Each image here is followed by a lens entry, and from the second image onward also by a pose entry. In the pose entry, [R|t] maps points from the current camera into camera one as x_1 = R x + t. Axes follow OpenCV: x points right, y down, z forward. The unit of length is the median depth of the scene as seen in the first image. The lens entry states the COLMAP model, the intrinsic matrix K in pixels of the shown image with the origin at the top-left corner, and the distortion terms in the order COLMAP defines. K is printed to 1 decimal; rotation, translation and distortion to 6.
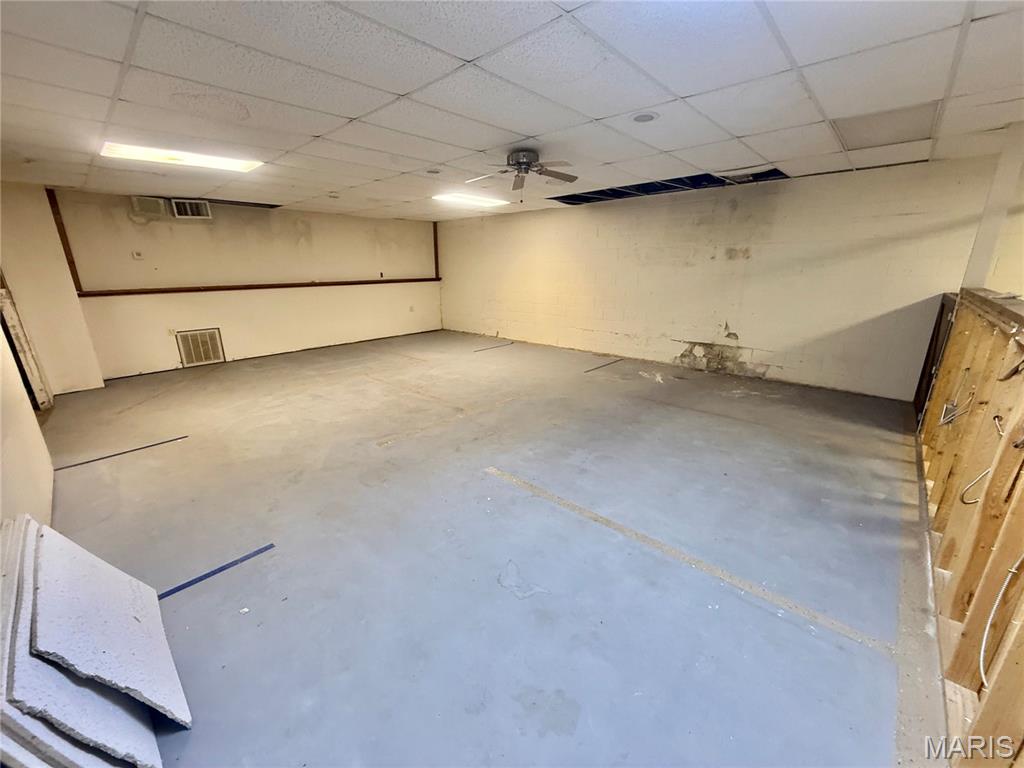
lens RADIAL K [[406.6, 0, 508.0], [0, 406.6, 381.9], [0, 0, 1]] dist [0.001314, -0.001275]
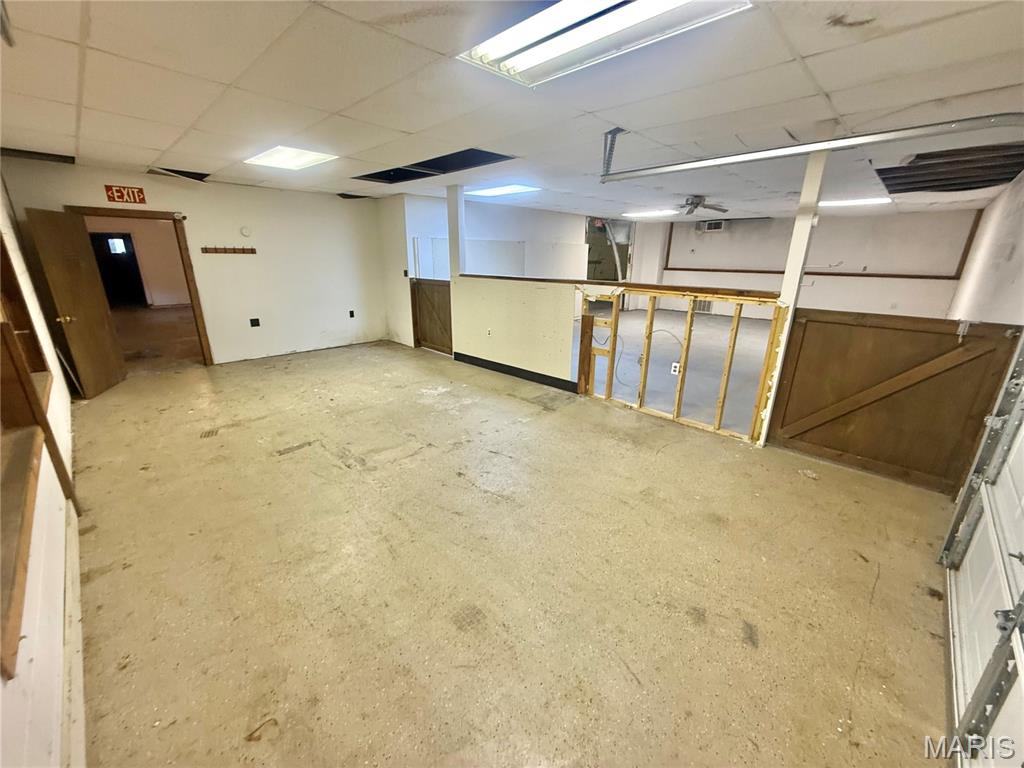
lens RADIAL K [[406.6, 0, 510.7], [0, 406.6, 384.7], [0, 0, 1]] dist [0.001314, -0.001275]
pose [[-0.020051, 0.314381, -0.949085, 1.277031], [-0.285979, 0.907811, 0.306751, -0.080131], [0.958026, 0.277569, 0.071703, 0.204775]]
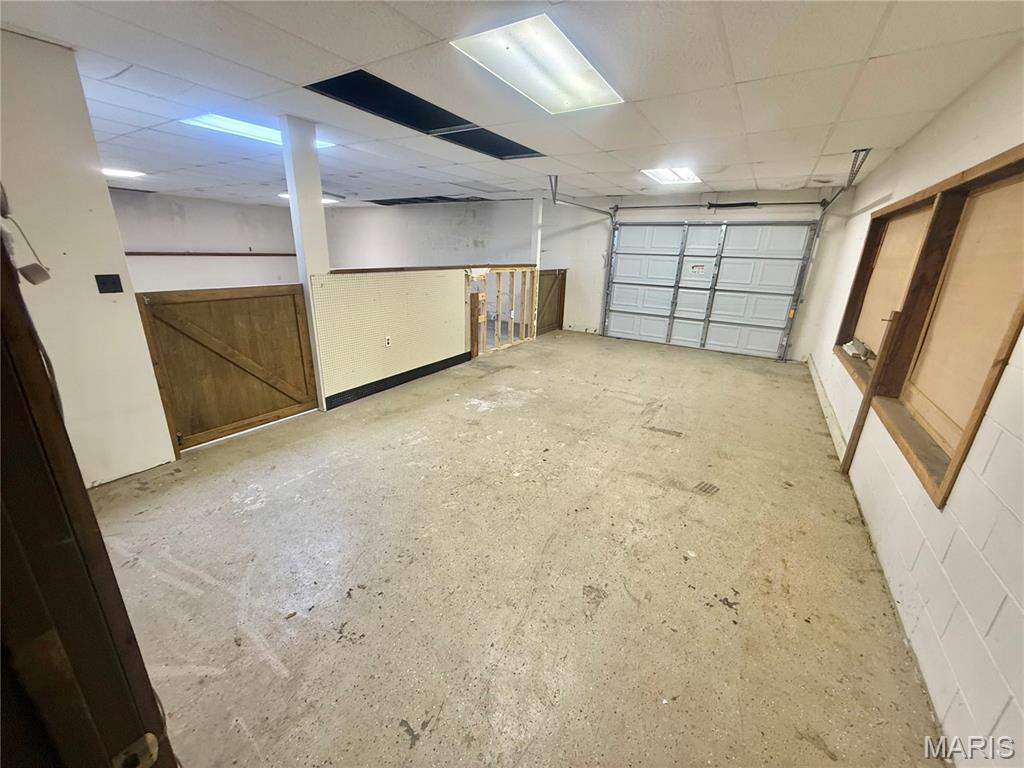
lens RADIAL K [[406.6, 0, 510.0], [0, 406.6, 380.5], [0, 0, 1]] dist [0.001314, -0.001275]
pose [[0.979579, -0.023164, 0.199722, 0.341866], [0.017139, 0.999346, 0.031843, 0.184517], [-0.200329, -0.027770, 0.979335, -0.640489]]
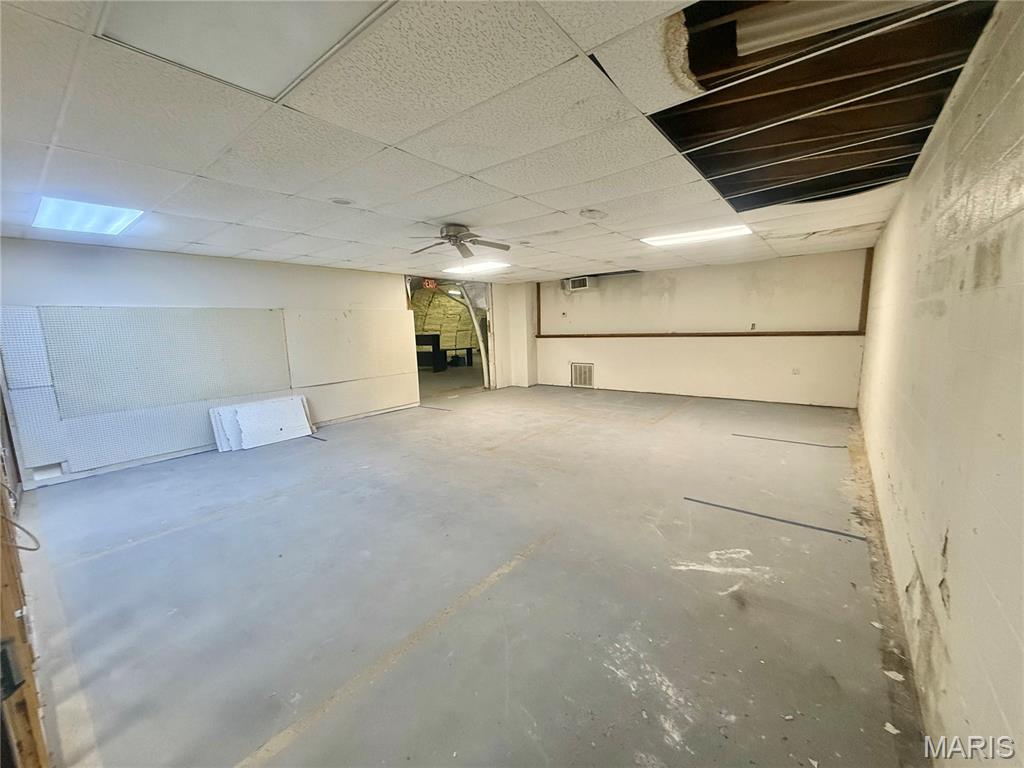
lens RADIAL K [[406.6, 0, 511.6], [0, 406.6, 383.7], [0, 0, 1]] dist [0.001314, -0.001275]
pose [[0.087218, 0.148852, -0.985006, 0.772999], [-0.247786, 0.960940, 0.123275, -0.206496], [0.964881, 0.233319, 0.120695, 0.712067]]
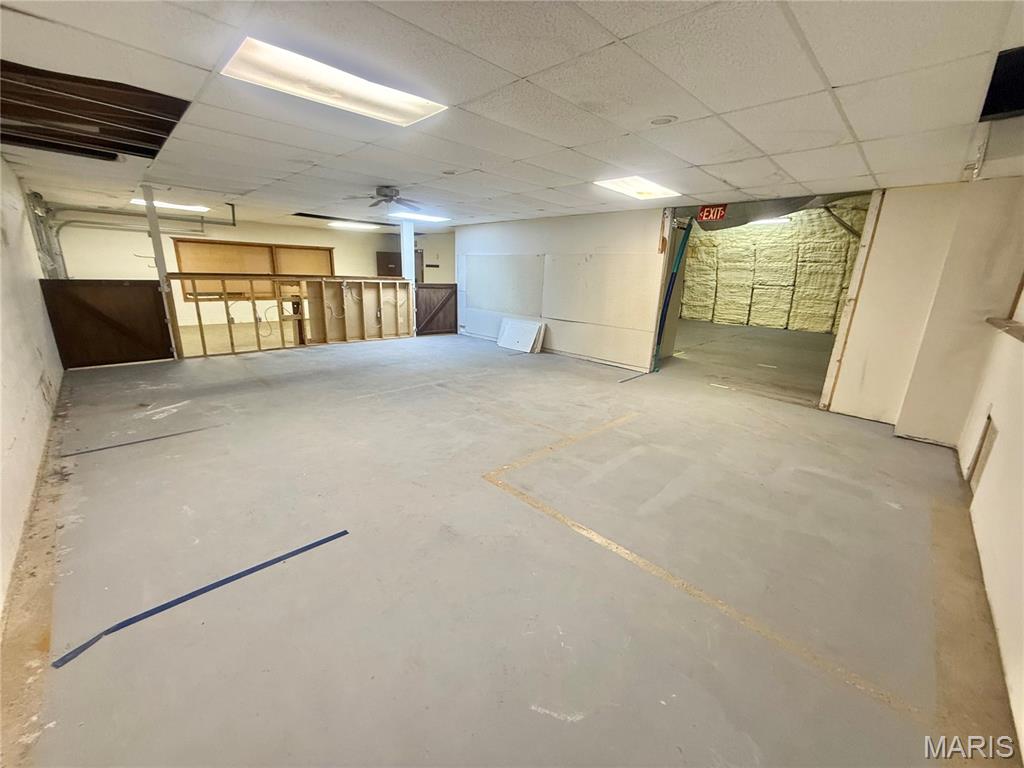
lens RADIAL K [[406.6, 0, 510.0], [0, 406.6, 388.7], [0, 0, 1]] dist [0.001314, -0.001275]
pose [[-0.998917, -0.034682, 0.031020, -0.295274], [-0.012898, 0.846923, 0.531559, -0.462889], [-0.044707, 0.530583, -0.846453, 1.639083]]
